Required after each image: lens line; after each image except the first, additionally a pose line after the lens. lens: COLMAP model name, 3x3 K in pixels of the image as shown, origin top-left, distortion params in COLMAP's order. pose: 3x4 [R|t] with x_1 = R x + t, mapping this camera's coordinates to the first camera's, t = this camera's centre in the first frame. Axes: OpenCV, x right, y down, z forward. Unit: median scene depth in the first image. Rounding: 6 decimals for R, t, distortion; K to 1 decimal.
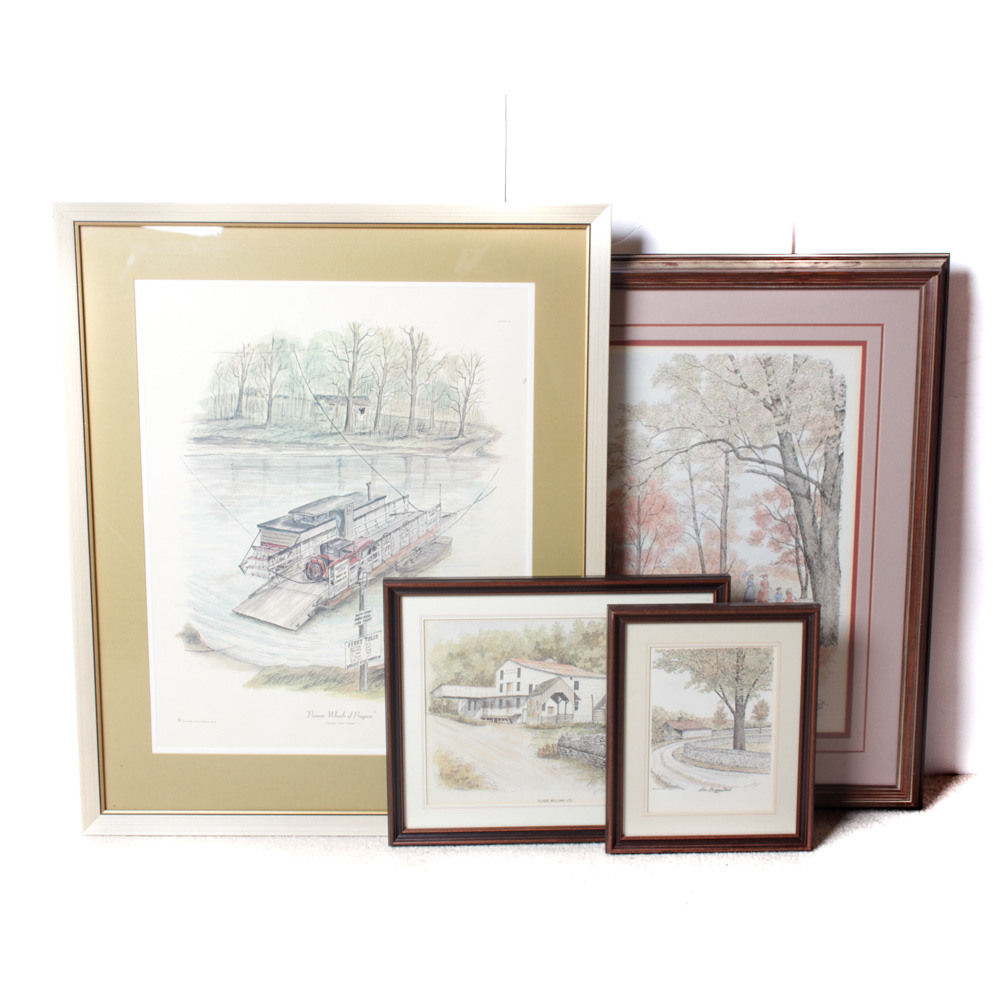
lens RADIAL K [[1428.3, 0, 529.3], [0, 1428.3, 502.8], [0, 0, 1]] dist [-0.016559, -0.014938]
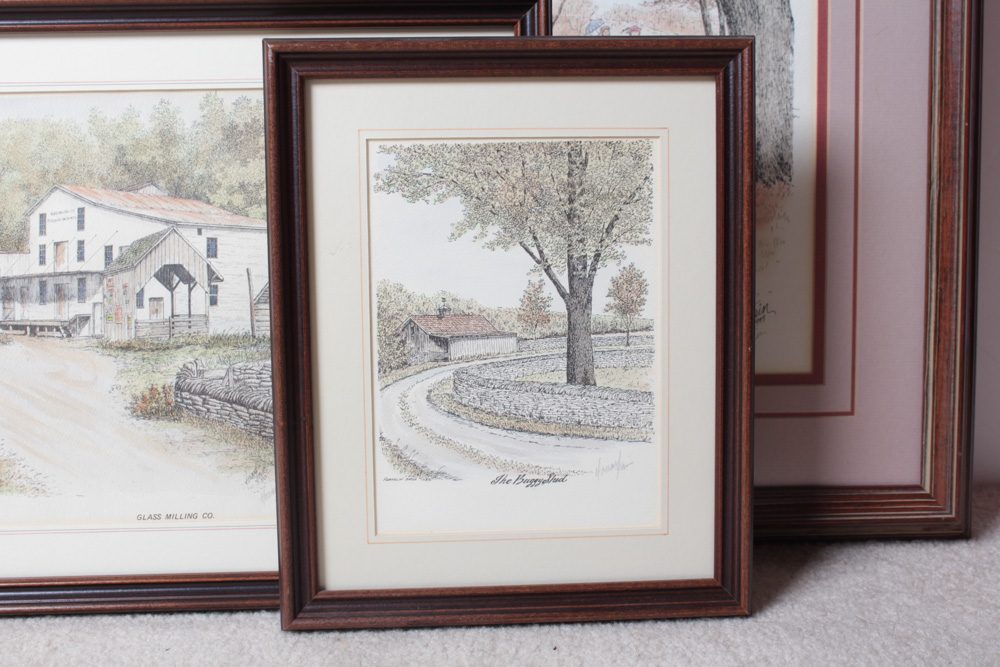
lens RADIAL K [[1268.2, 0, 500.0], [0, 1268.2, 333.5], [0, 0, 1]] dist [-0.087268, 0.055922]
pose [[0.999645, -0.013884, 0.022749, 0.113032], [0.015474, 0.997337, -0.071277, 0.183757], [-0.021699, 0.071604, 0.997197, 0.608903]]
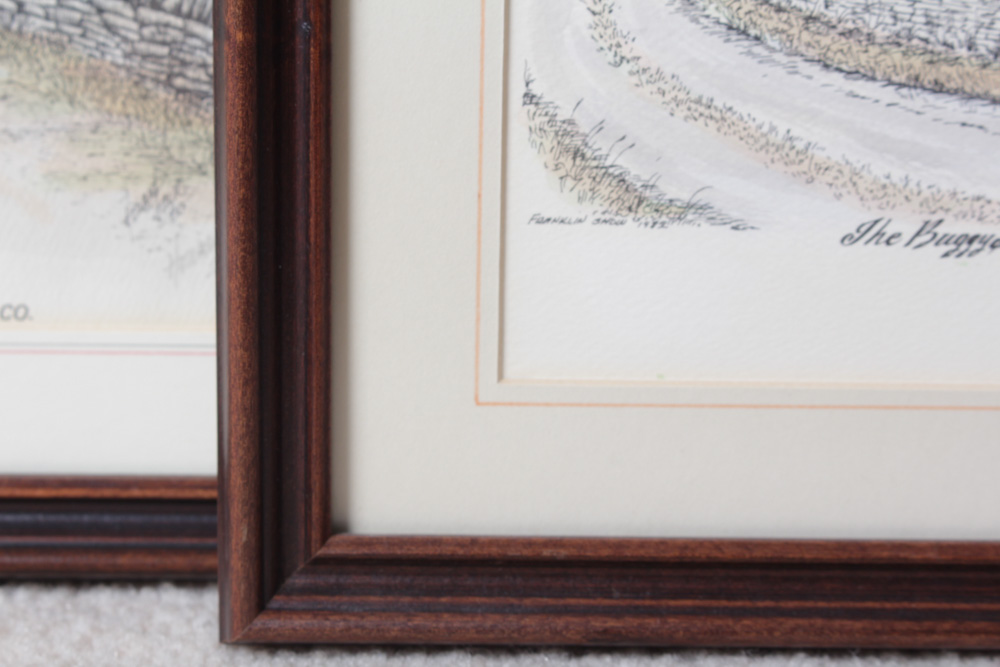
lens RADIAL K [[2404.6, 0, 500.0], [0, 2404.6, 333.5], [0, 0, 1]] dist [0.023943, 0.189171]
pose [[0.999769, 0.020199, -0.007390, 0.084743], [-0.019887, 0.998997, 0.040130, 0.201966], [0.008193, -0.039974, 0.999167, 0.745969]]
